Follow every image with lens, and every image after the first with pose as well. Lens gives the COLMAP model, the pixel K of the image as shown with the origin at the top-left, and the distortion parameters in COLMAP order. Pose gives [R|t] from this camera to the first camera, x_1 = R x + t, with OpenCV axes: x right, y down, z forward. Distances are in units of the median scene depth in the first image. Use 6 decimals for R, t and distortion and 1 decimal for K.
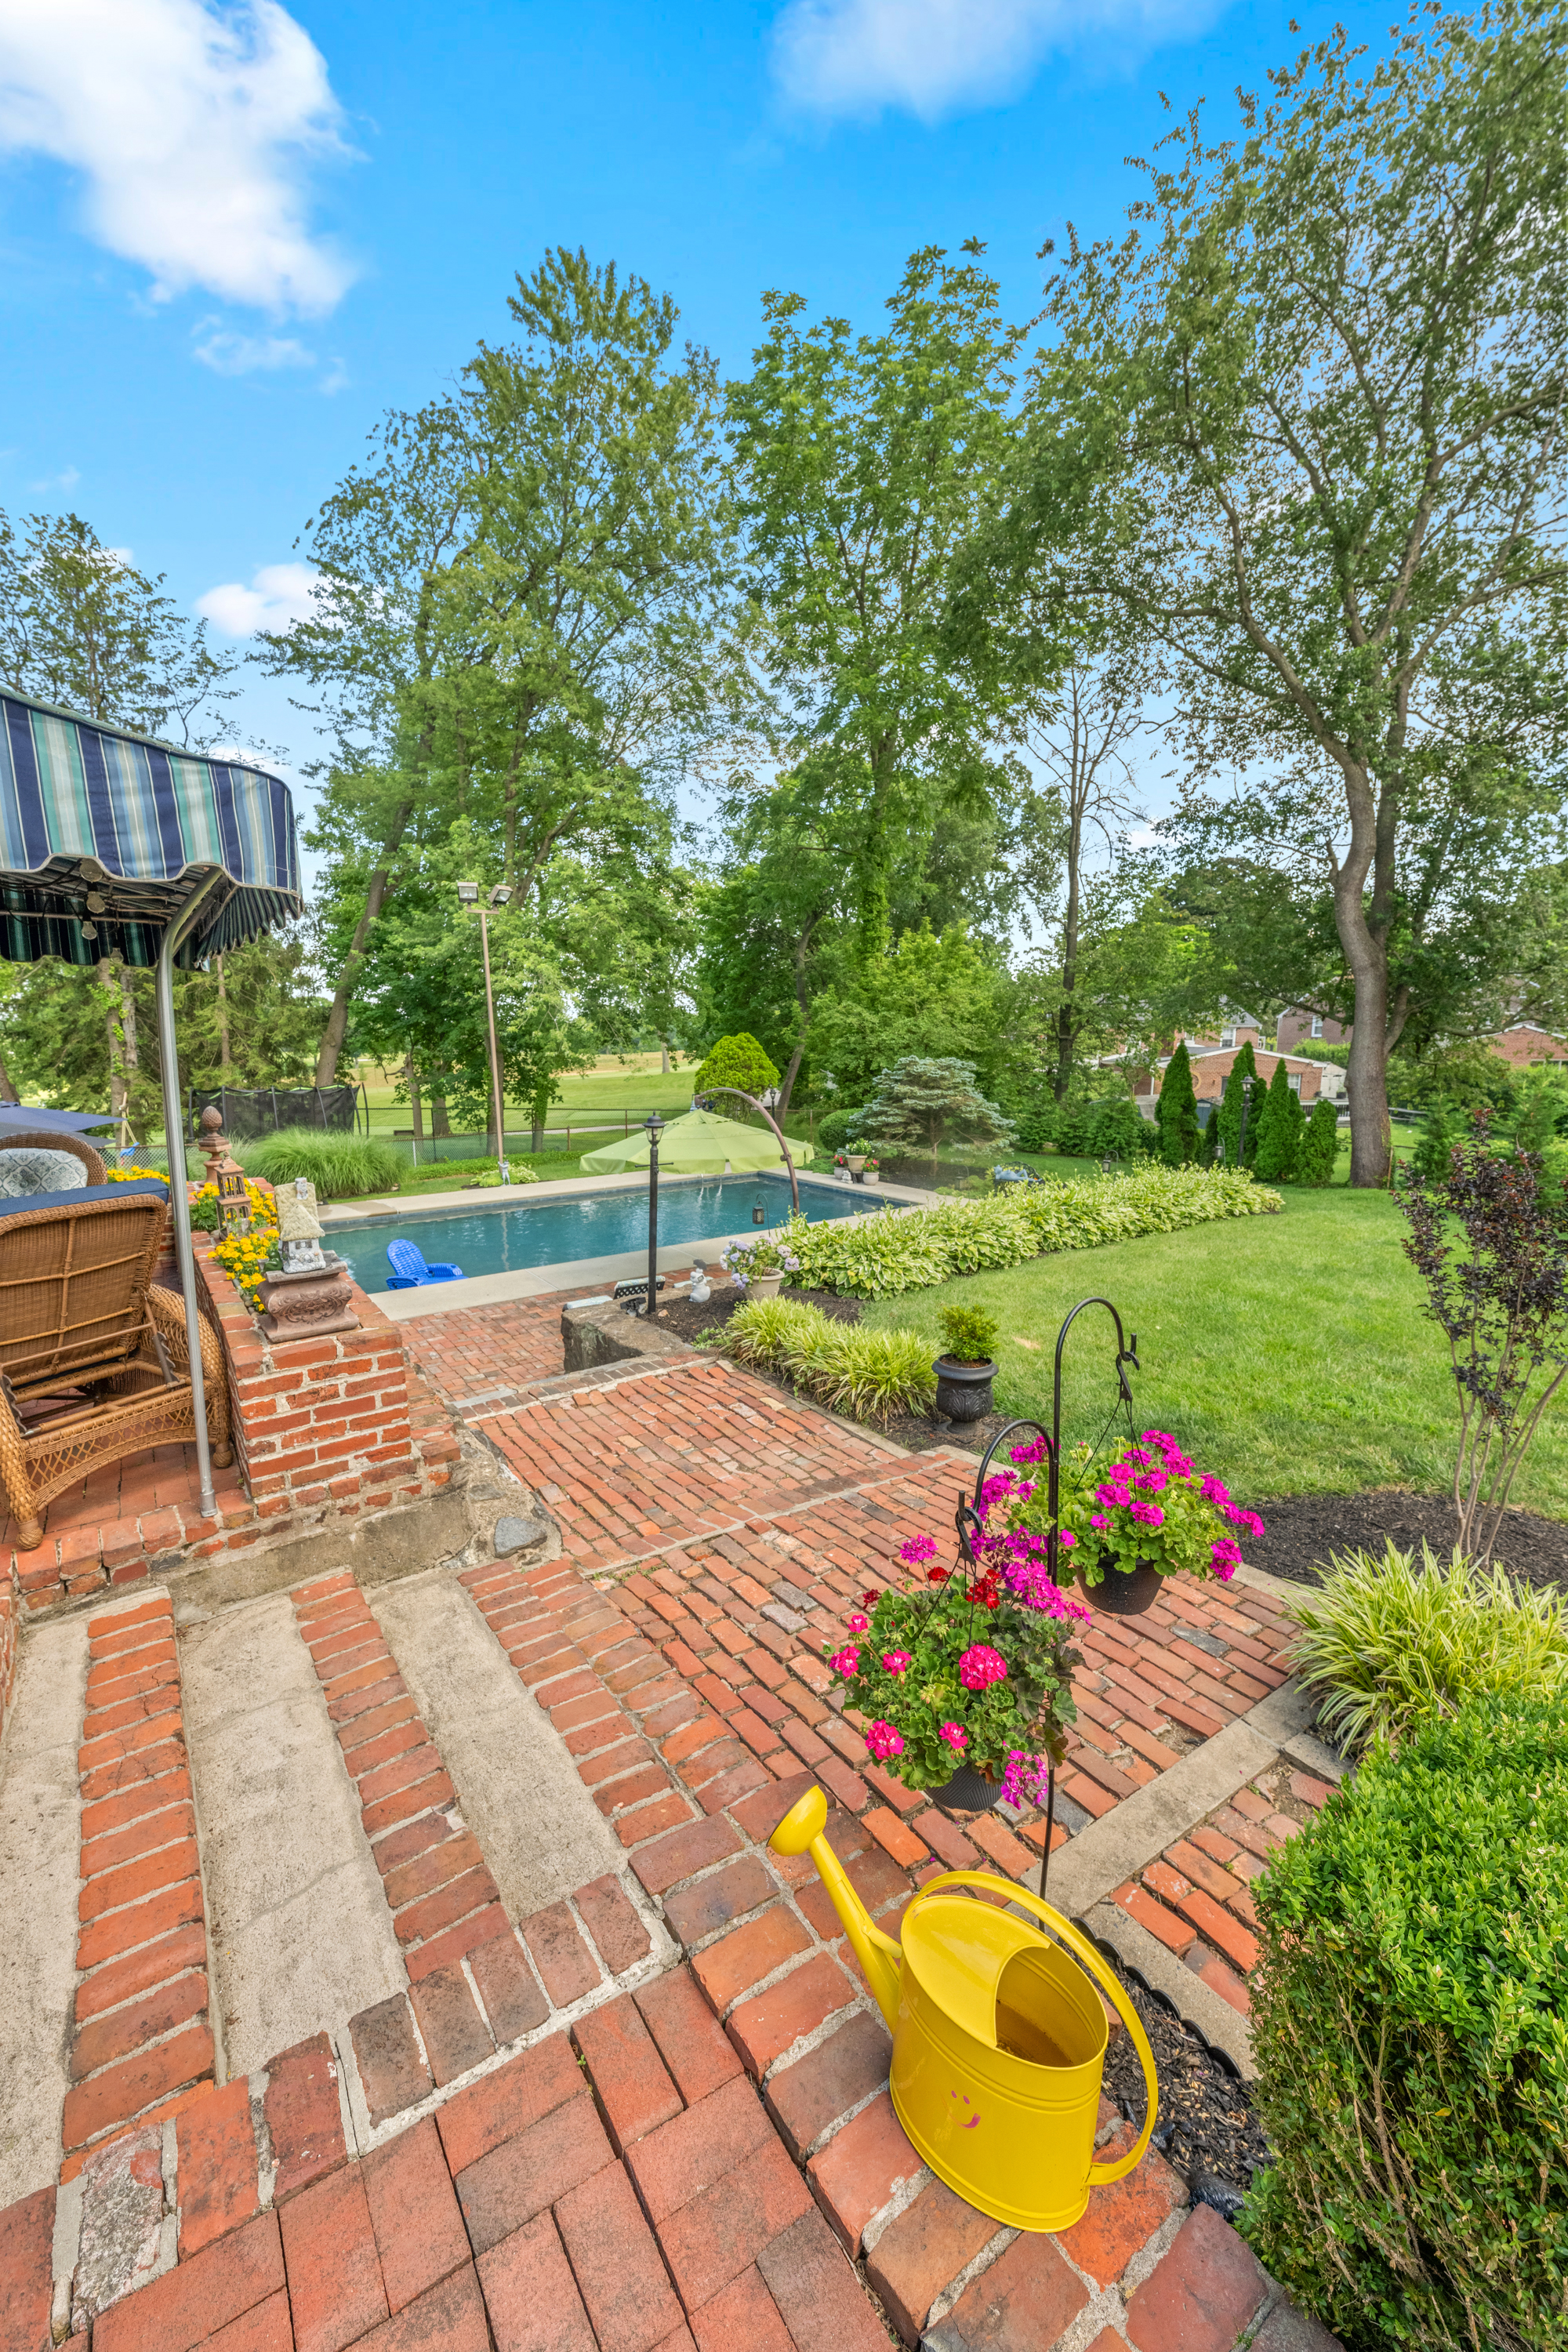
lens RADIAL K [[931.1, 0, 784.0], [0, 931.1, 1176.0], [0, 0, 1]] dist [-0.009289, 0.005885]
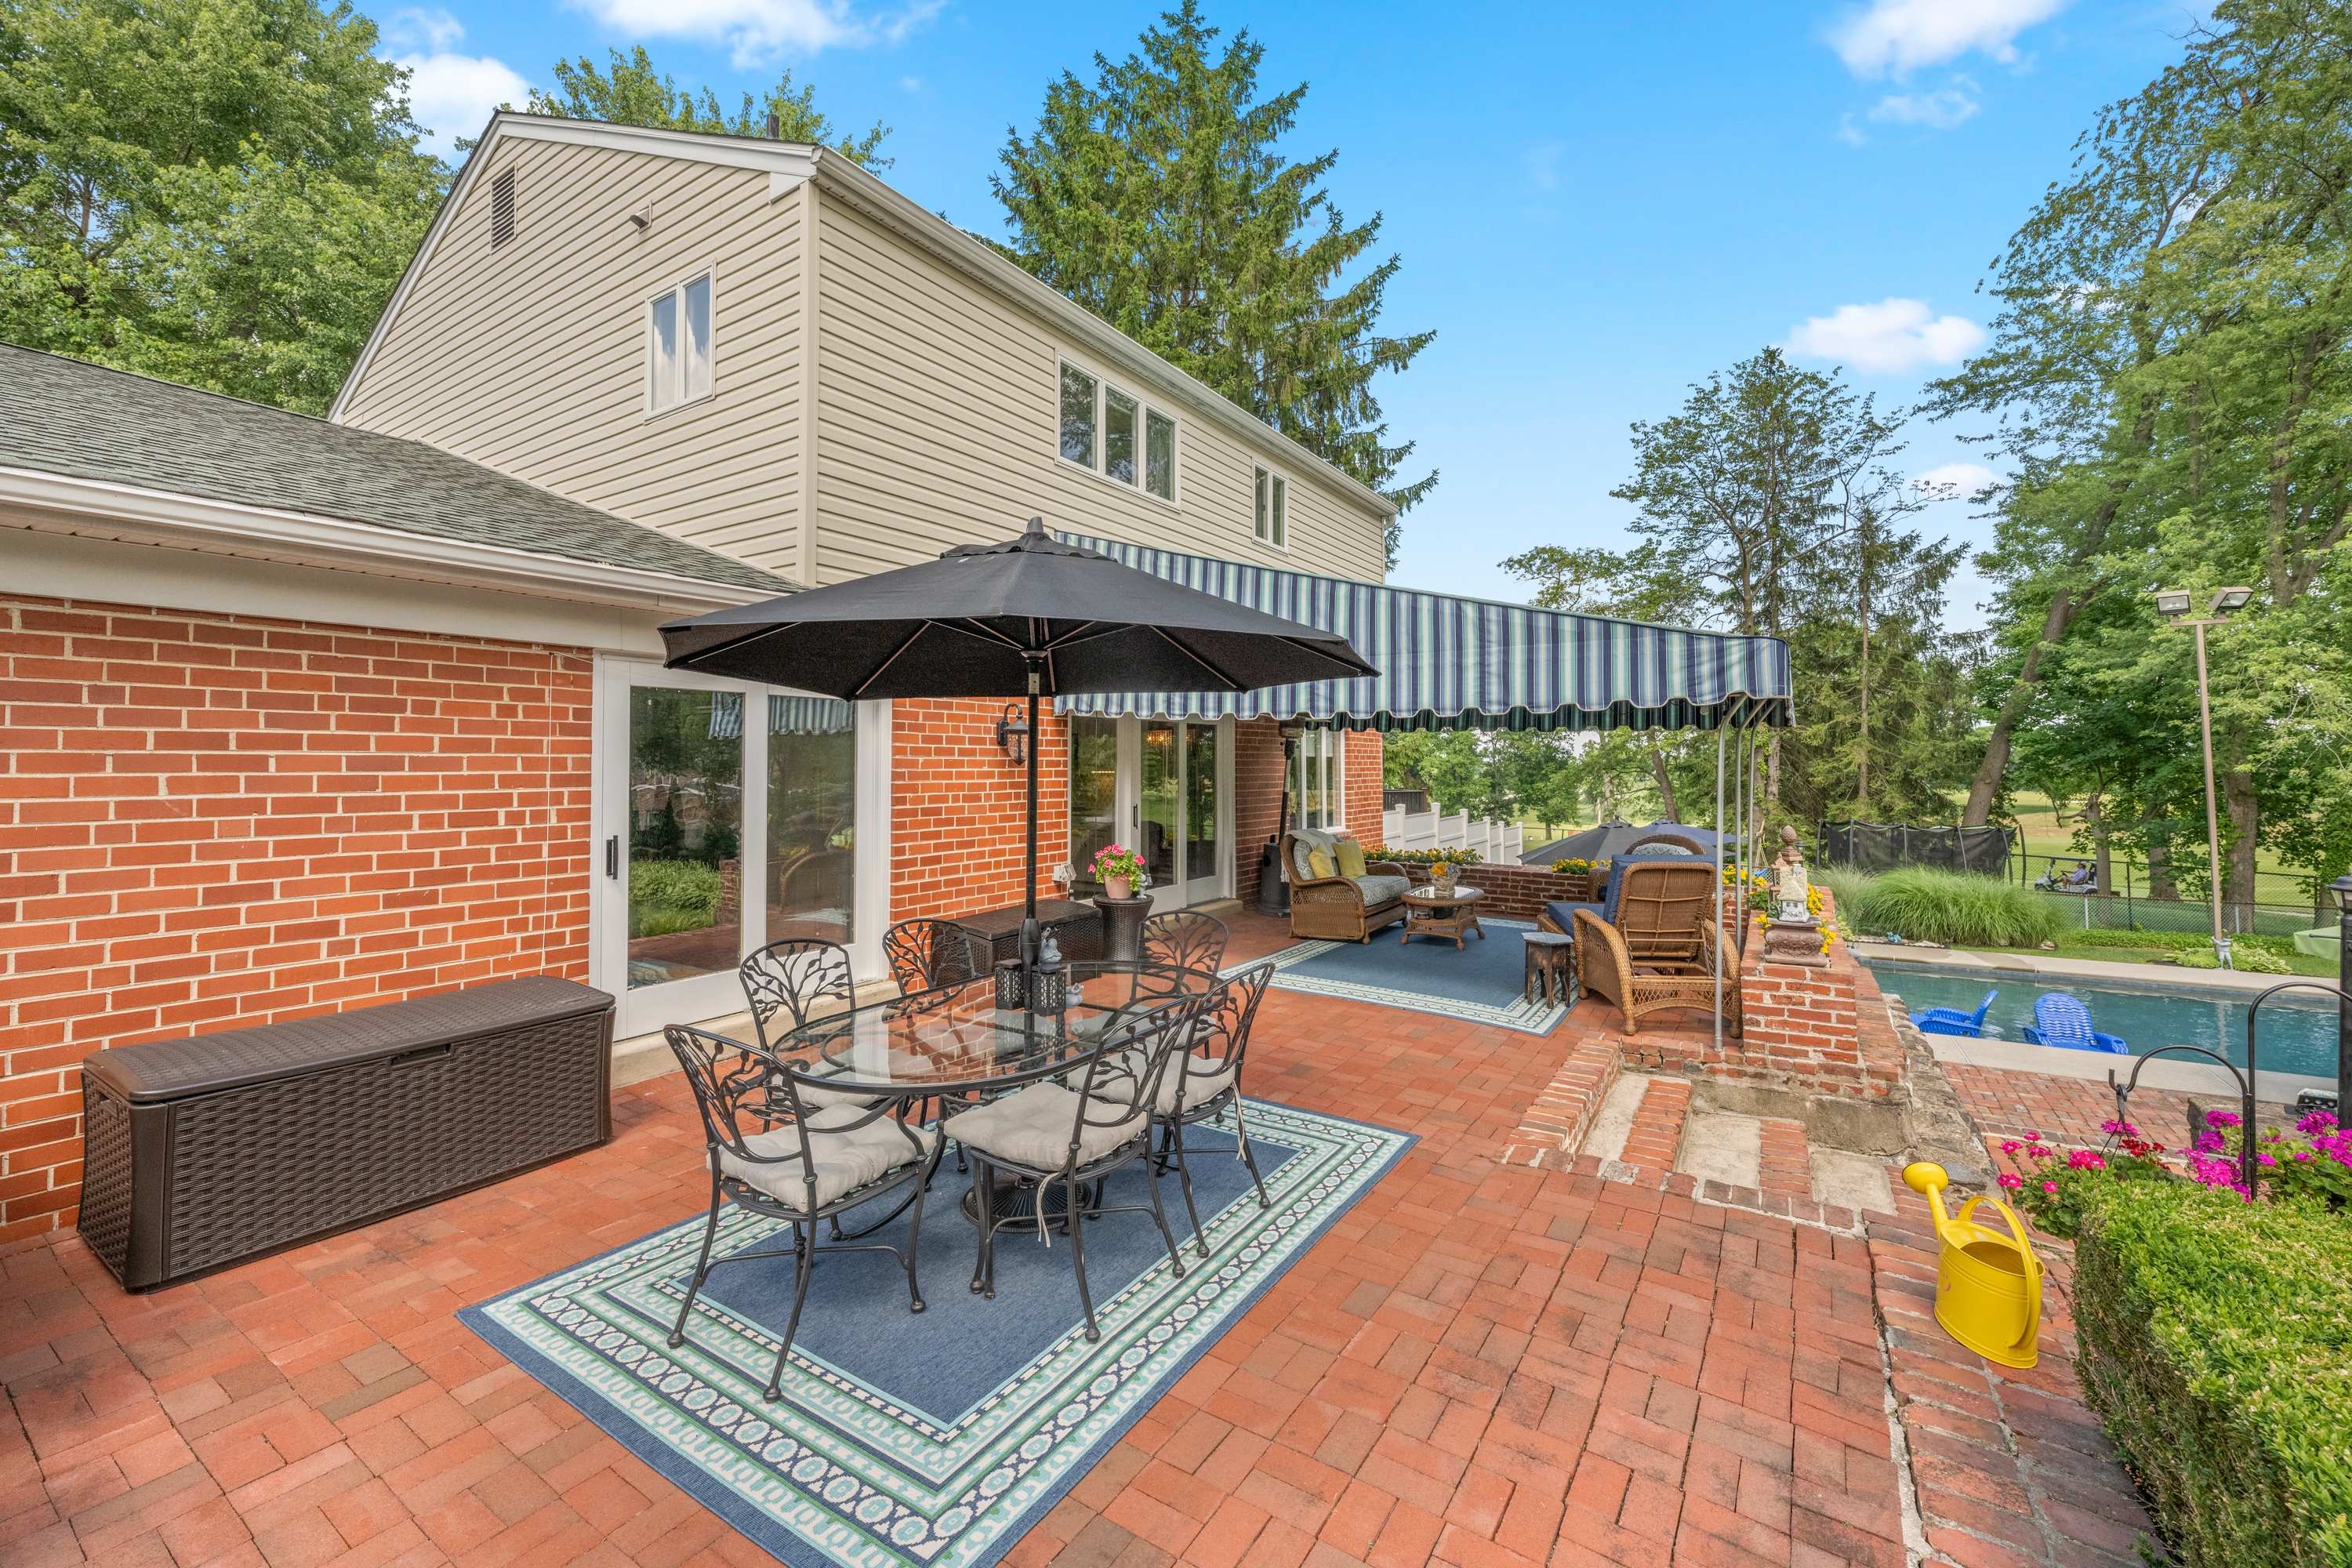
lens RADIAL K [[931.1, 0, 1183.6], [0, 931.1, 758.7], [0, 0, 1]] dist [-0.009289, 0.005885]
pose [[0.378073, -0.006222, -0.925755, 0.070539], [-0.142943, 0.987593, -0.065015, 0.009753], [0.914674, 0.156911, 0.372493, -0.073983]]
